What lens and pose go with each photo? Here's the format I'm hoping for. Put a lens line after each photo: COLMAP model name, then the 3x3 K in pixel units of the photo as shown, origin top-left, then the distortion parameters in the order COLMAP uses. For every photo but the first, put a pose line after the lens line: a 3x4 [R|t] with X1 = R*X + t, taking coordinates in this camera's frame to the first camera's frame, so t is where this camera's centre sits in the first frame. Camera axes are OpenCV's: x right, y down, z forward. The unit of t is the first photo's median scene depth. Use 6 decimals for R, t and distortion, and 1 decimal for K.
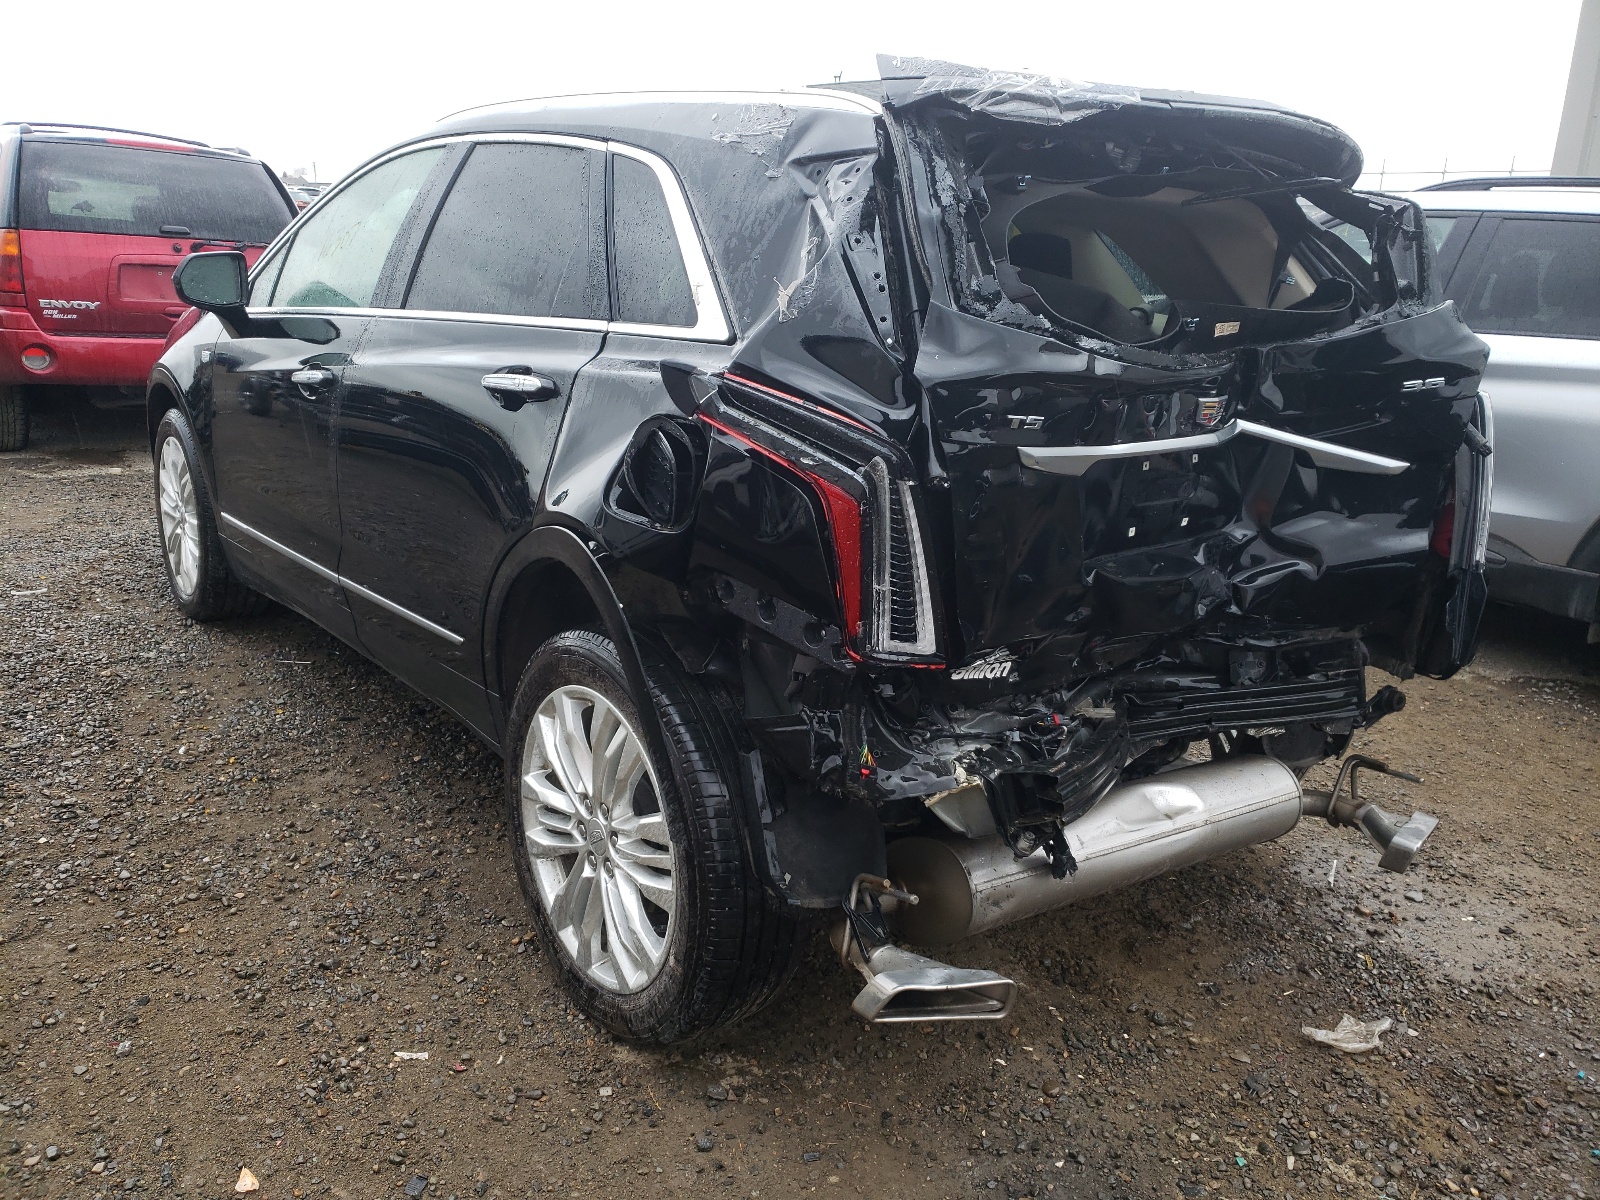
lens RADIAL K [[1213.3, 0, 800.0], [0, 1213.3, 600.0], [0, 0, 1]] dist [0.062739, -0.063972]
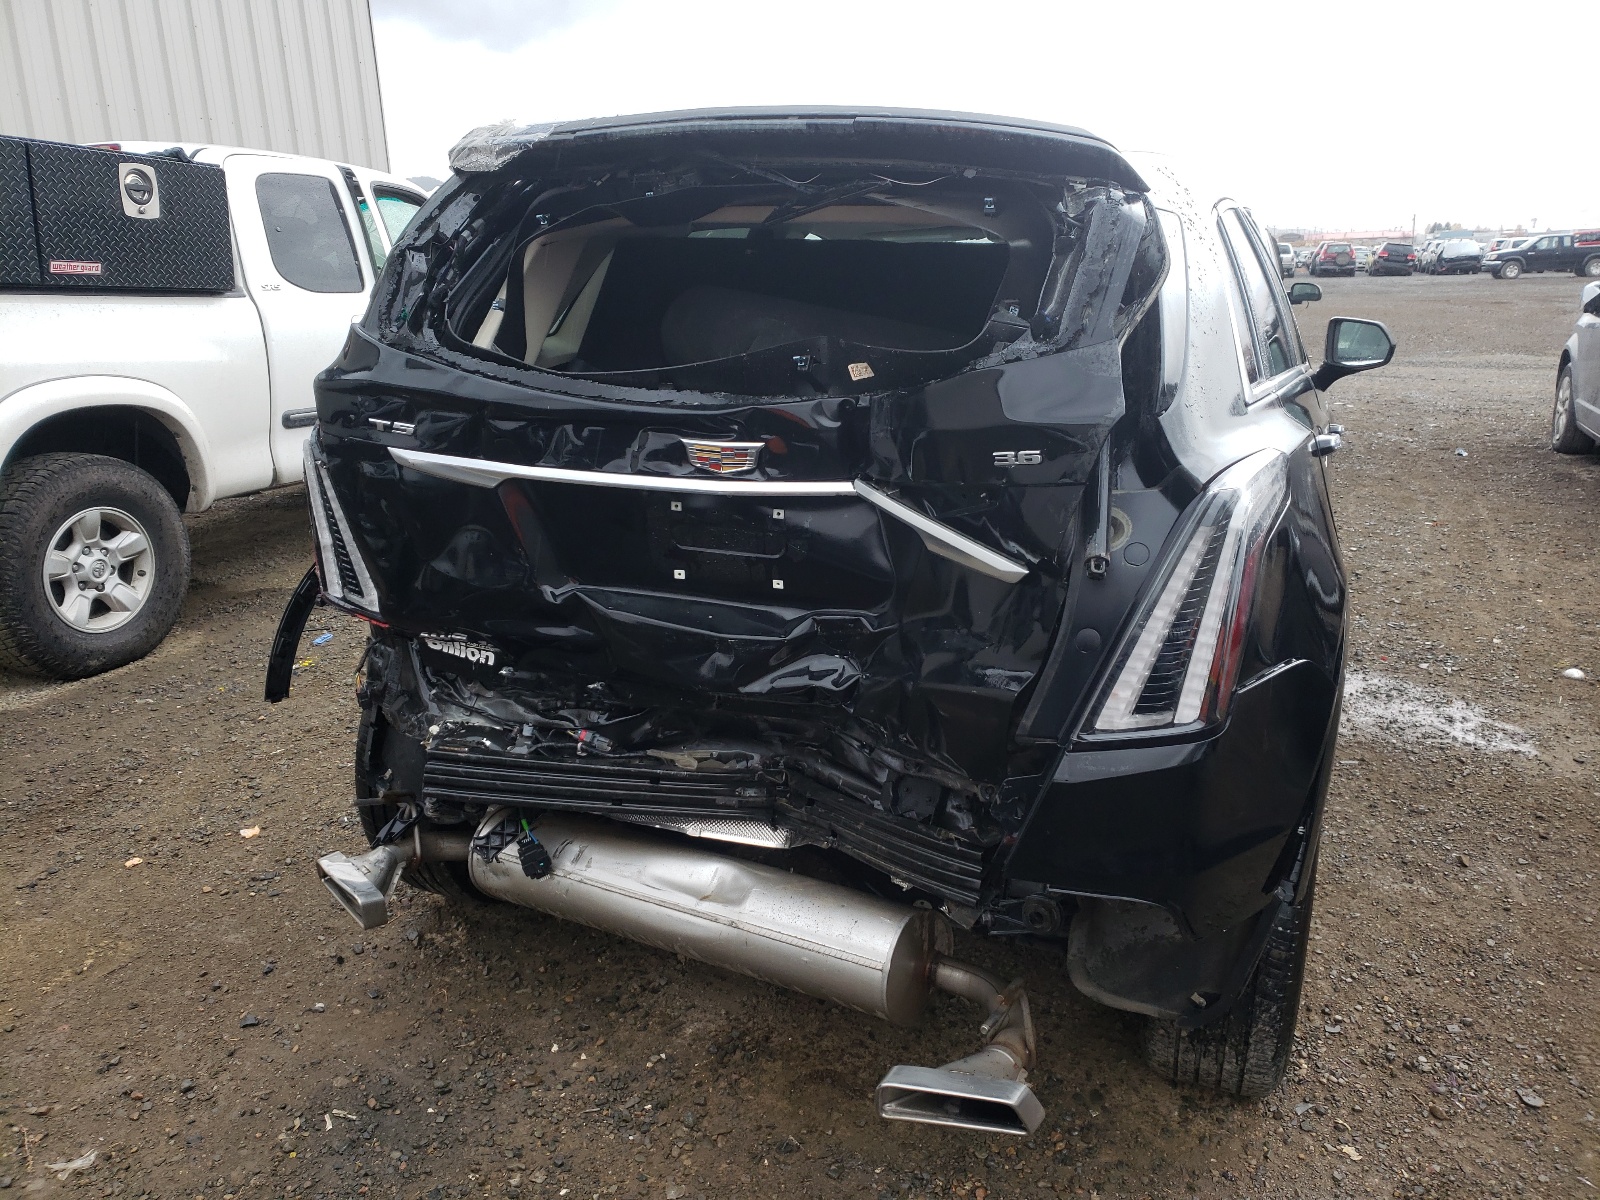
lens RADIAL K [[1213.3, 0, 800.0], [0, 1213.3, 600.0], [0, 0, 1]] dist [0.062739, -0.063972]
pose [[0.509518, 0.188922, -0.839464, 1.126595], [-0.223504, 0.971171, 0.082906, -0.136909], [0.830926, 0.145381, 0.537054, 0.579139]]
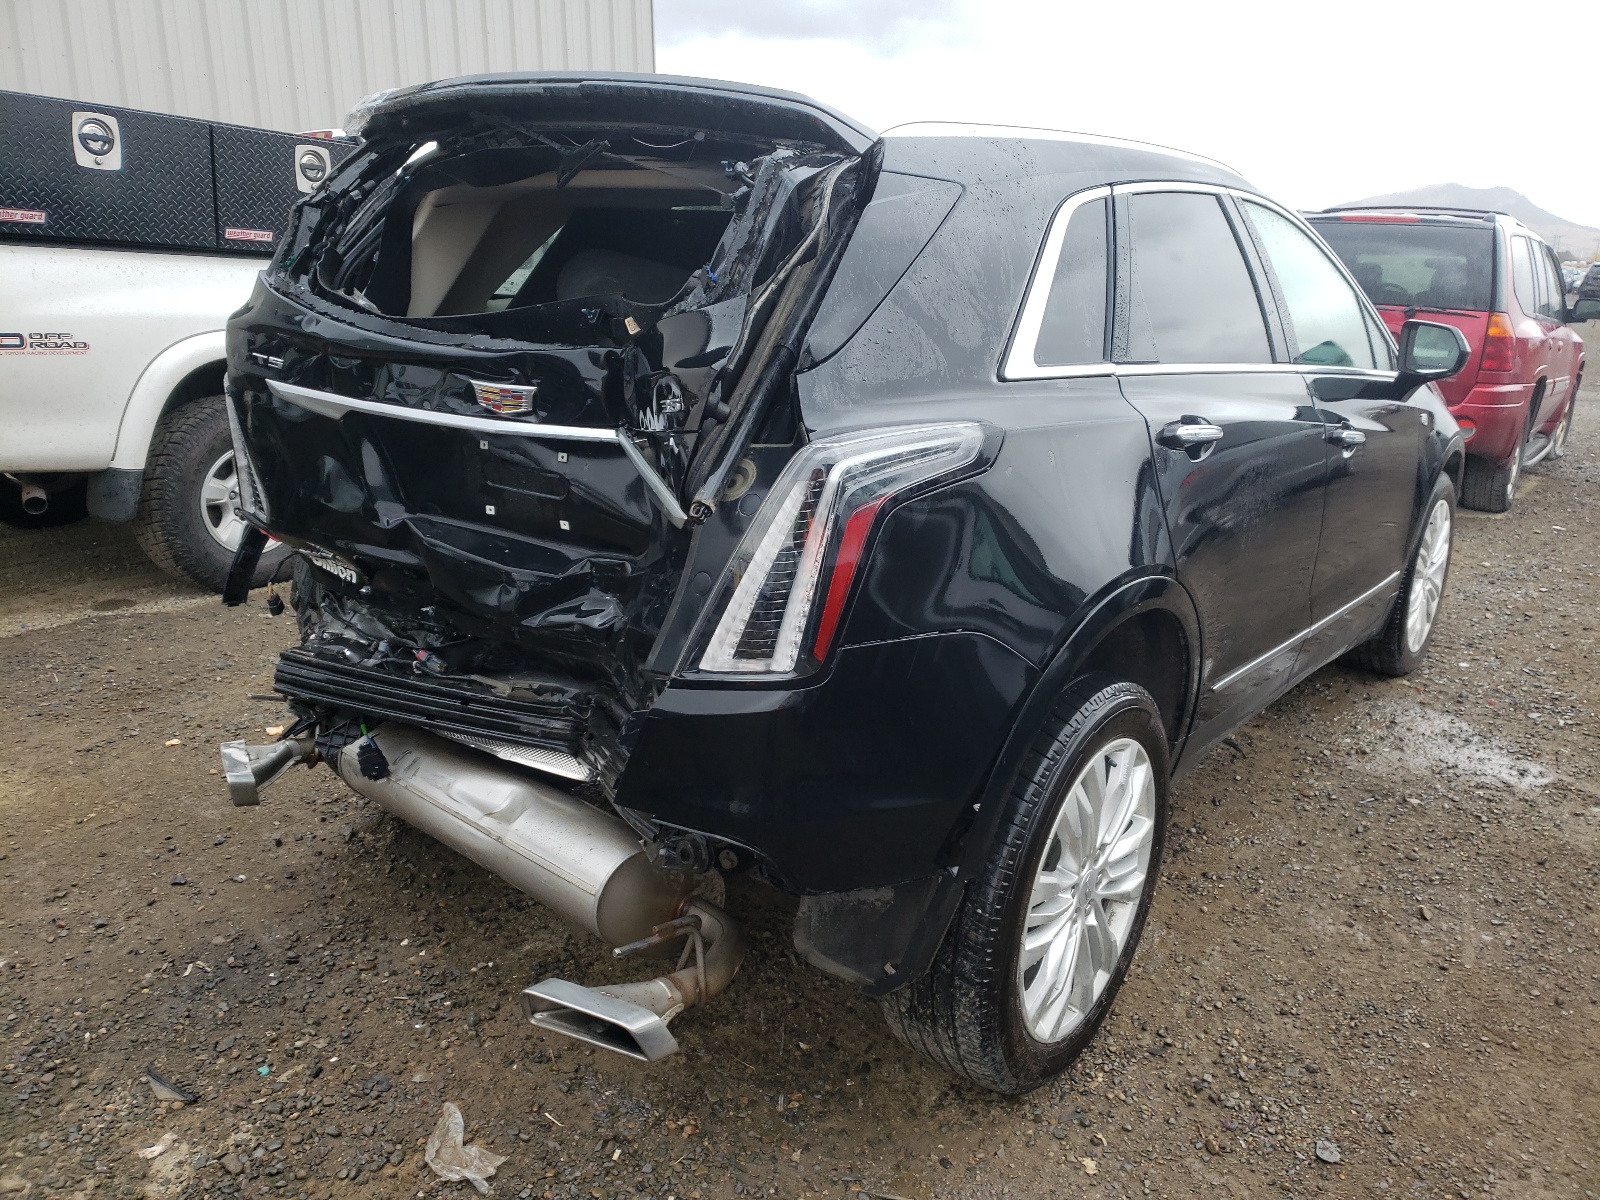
lens RADIAL K [[1222.3, 0, 800.9], [0, 1222.3, 584.3], [0, 0, 1]] dist [-0.003624, 0.045356]
pose [[0.291576, 0.214920, -0.932091, 1.321568], [-0.287899, 0.948967, 0.128751, -0.204416], [0.912194, 0.230807, 0.338571, 0.914151]]
